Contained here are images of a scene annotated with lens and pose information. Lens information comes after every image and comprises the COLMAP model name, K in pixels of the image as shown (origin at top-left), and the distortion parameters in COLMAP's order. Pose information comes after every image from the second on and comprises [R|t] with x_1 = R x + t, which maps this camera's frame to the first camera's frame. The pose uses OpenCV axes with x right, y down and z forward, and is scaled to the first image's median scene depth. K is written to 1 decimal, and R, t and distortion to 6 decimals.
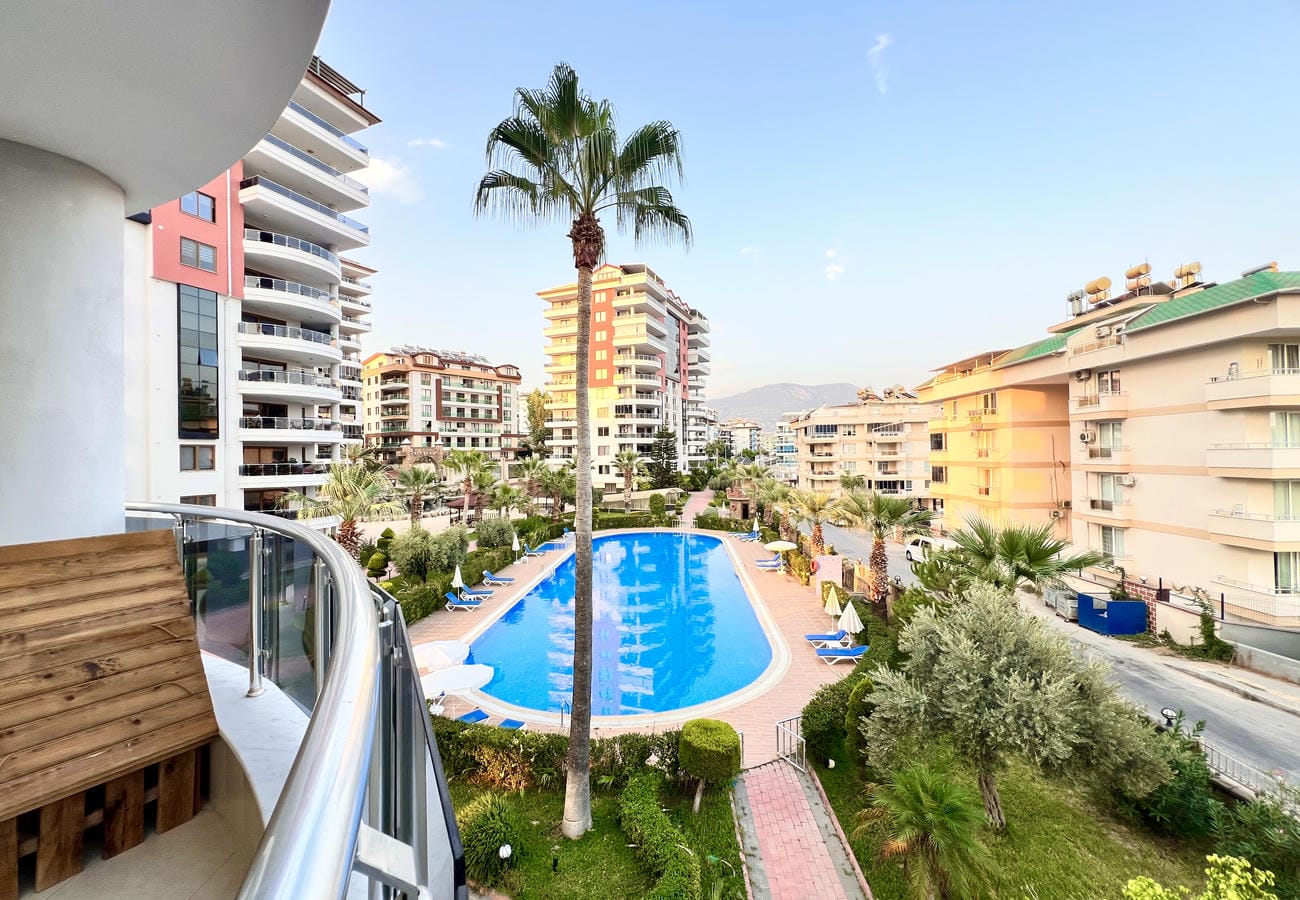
lens RADIAL K [[518.0, 0, 648.2], [0, 518.0, 456.3], [0, 0, 1]] dist [0.000436, -0.000079]
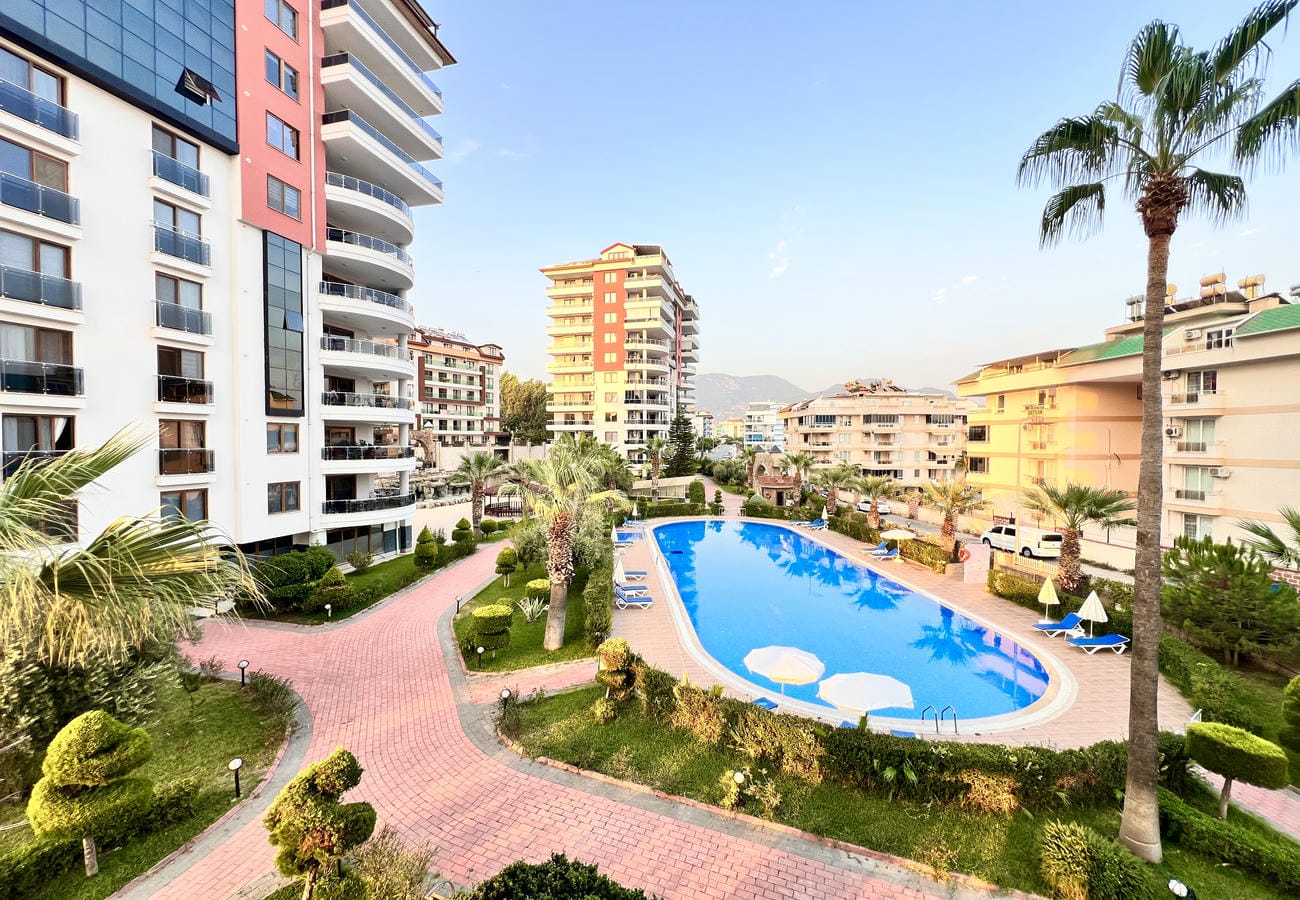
lens RADIAL K [[515.0, 0, 650.8], [0, 515.0, 459.9], [0, 0, 1]] dist [-0.000340, 0.000508]
pose [[0.991386, 0.010475, 0.130552, -0.230095], [-0.014757, 0.999383, 0.031878, 0.001472], [-0.130138, -0.033530, 0.990929, 0.046466]]
